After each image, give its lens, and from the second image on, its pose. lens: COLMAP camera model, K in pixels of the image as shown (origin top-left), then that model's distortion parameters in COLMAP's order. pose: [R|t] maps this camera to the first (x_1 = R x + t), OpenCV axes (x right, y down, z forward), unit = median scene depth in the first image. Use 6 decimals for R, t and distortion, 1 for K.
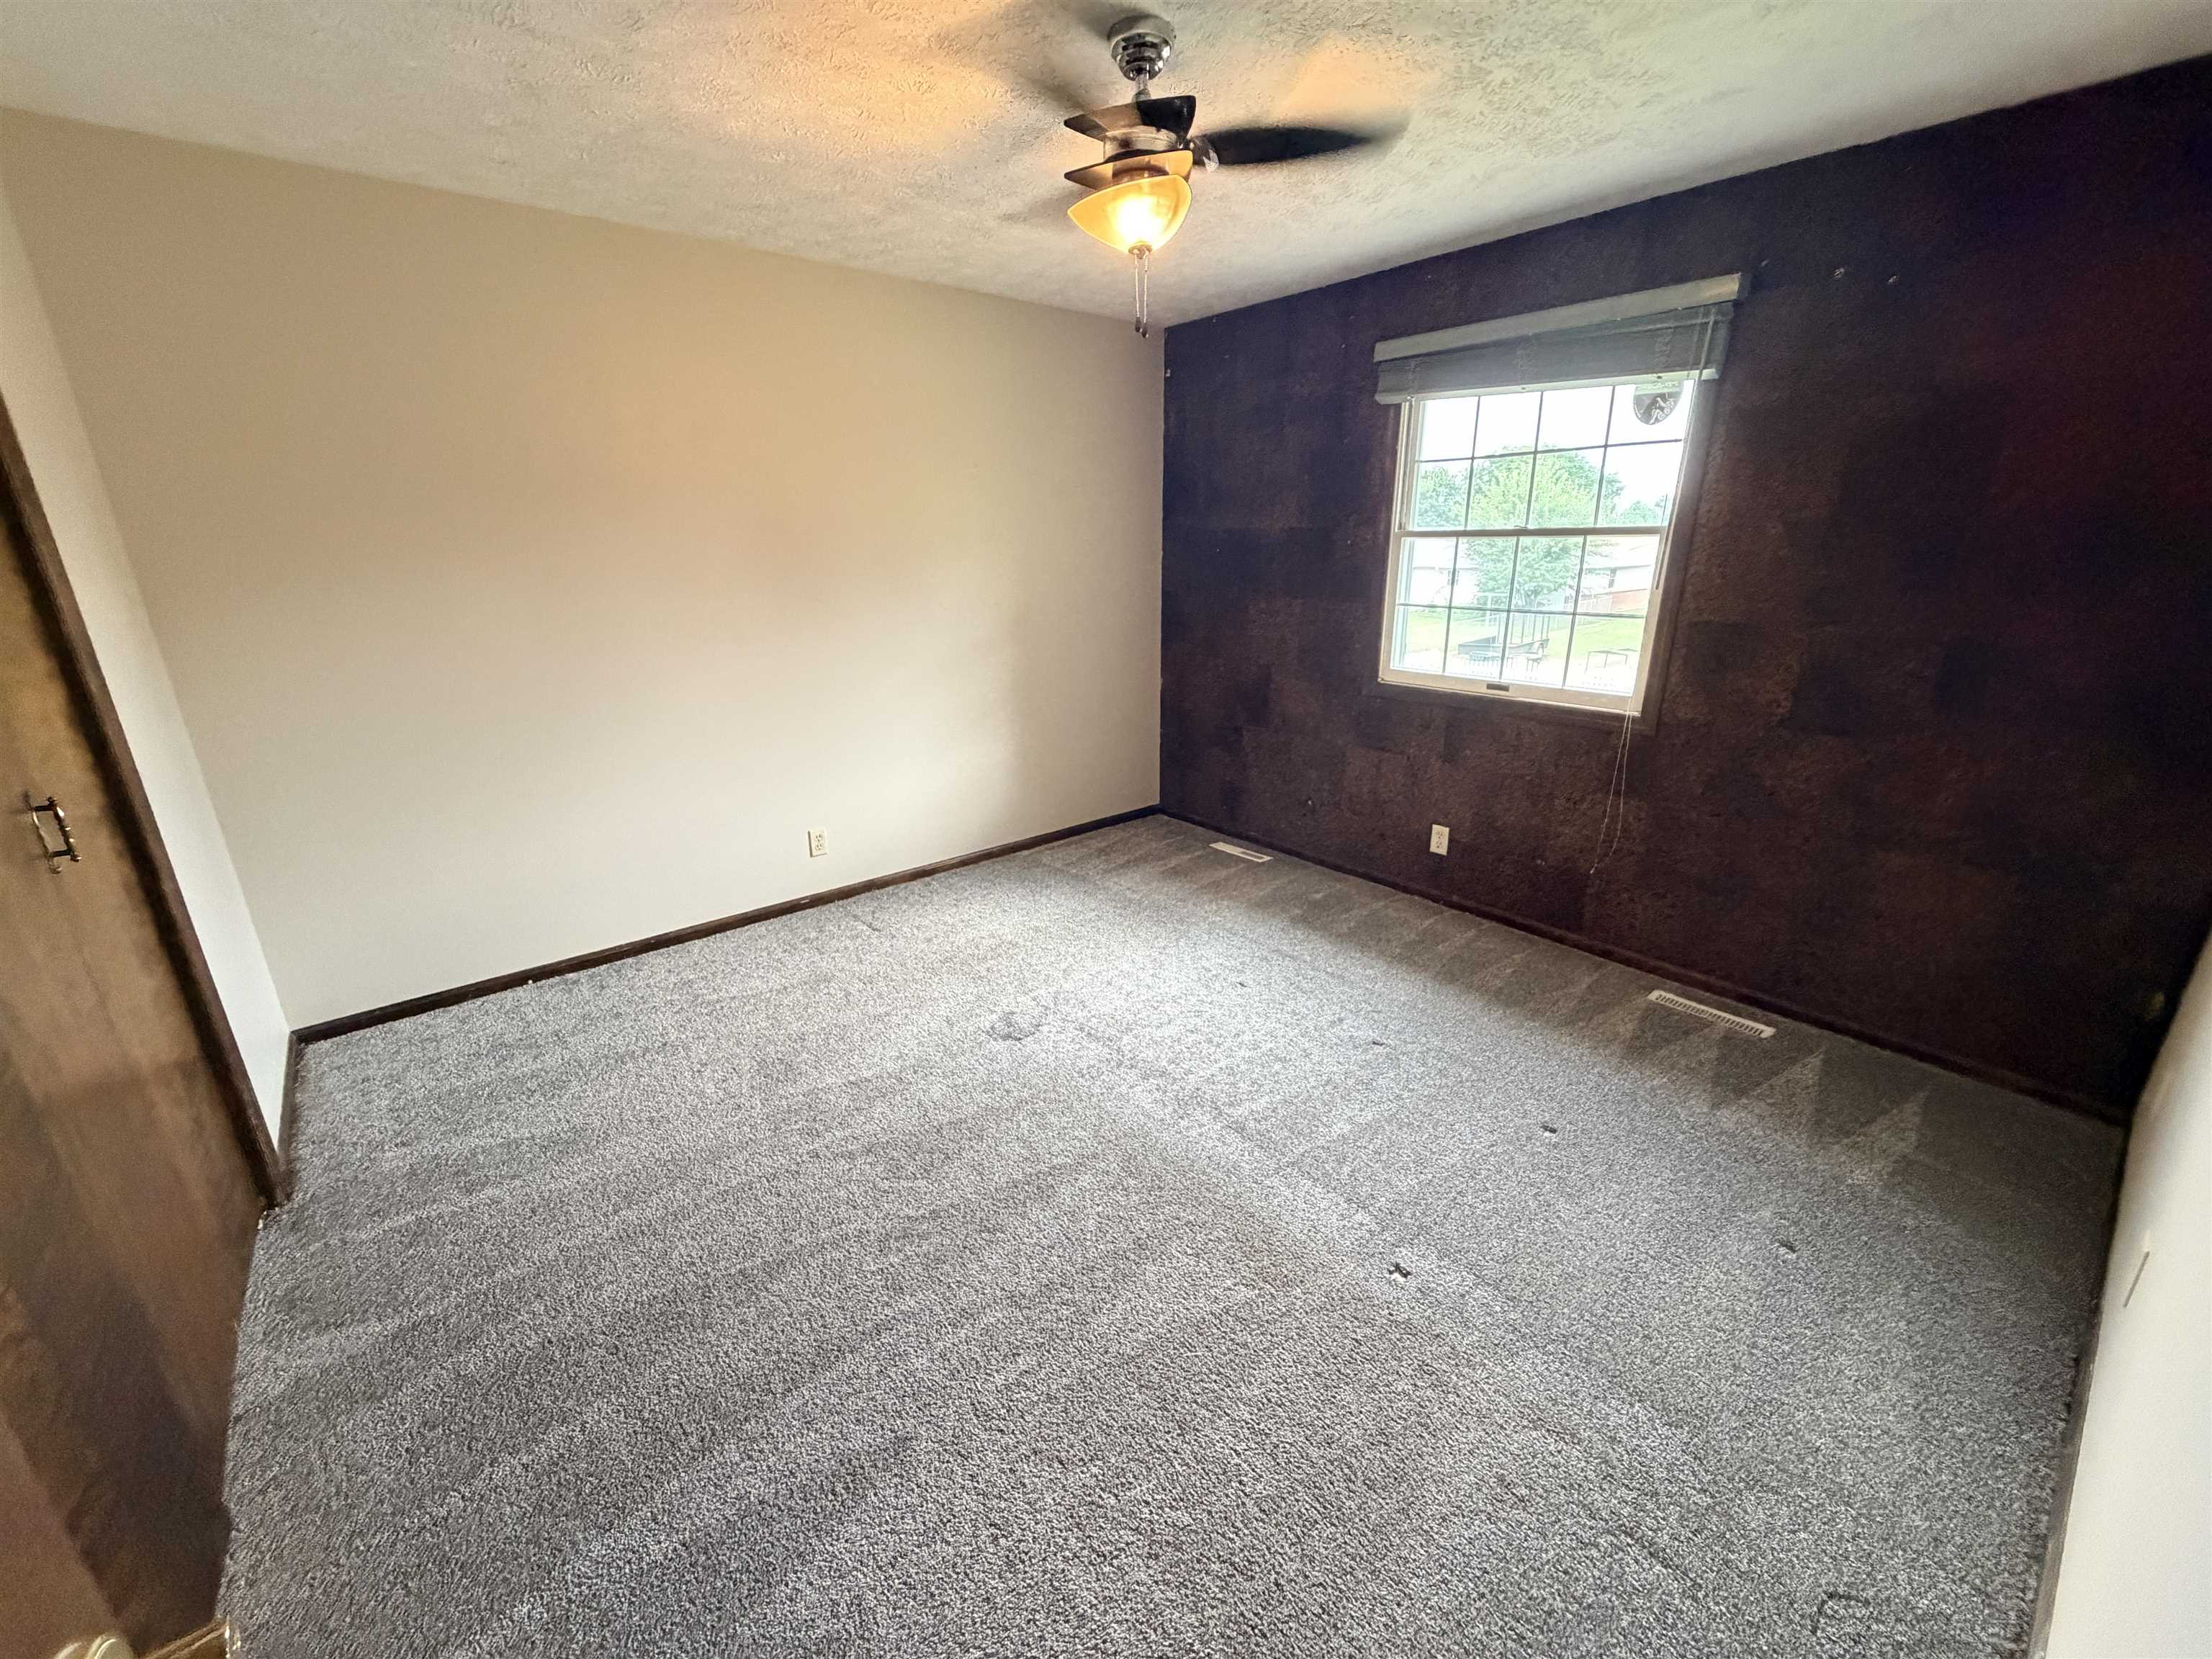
lens RADIAL K [[879.1, 0, 1102.1], [0, 879.1, 828.9], [0, 0, 1]] dist [0.000523, -0.000594]
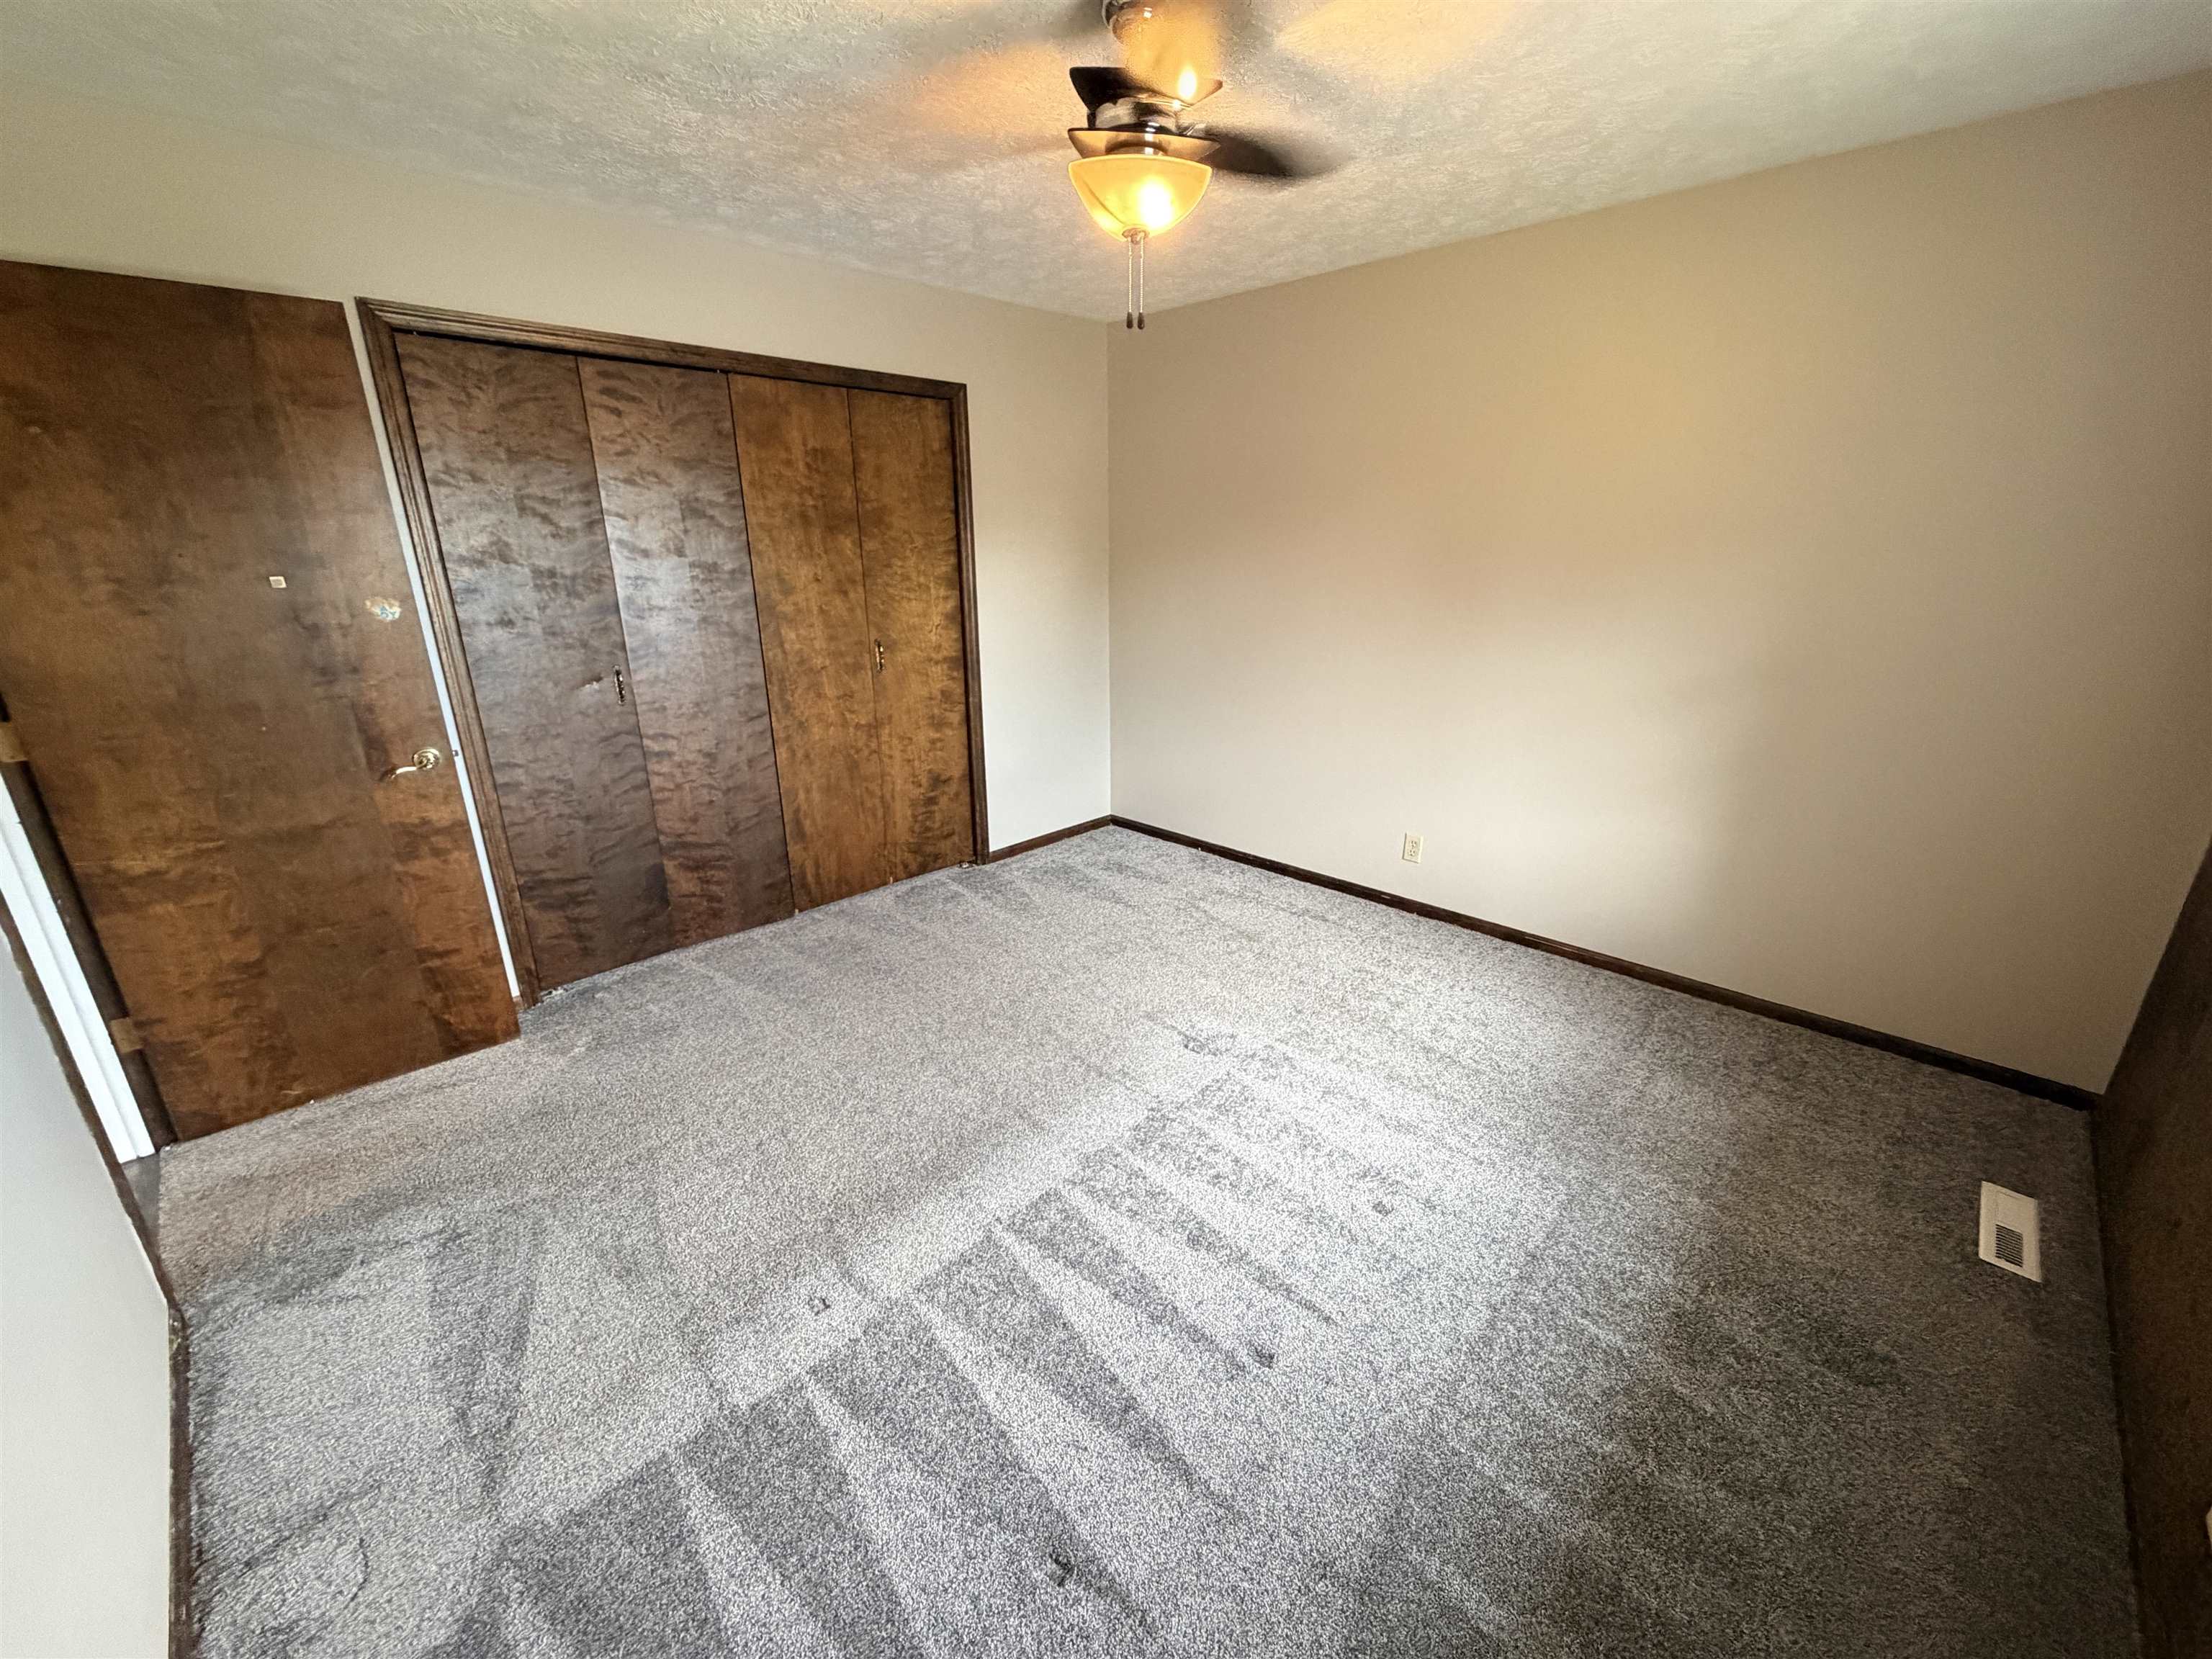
lens RADIAL K [[879.1, 0, 1102.1], [0, 879.1, 828.9], [0, 0, 1]] dist [0.000523, -0.000594]
pose [[0.109804, 0.327252, -0.938535, 0.555117], [-0.307744, 0.909040, 0.280963, -0.174622], [0.945112, 0.257978, 0.200527, 0.478319]]
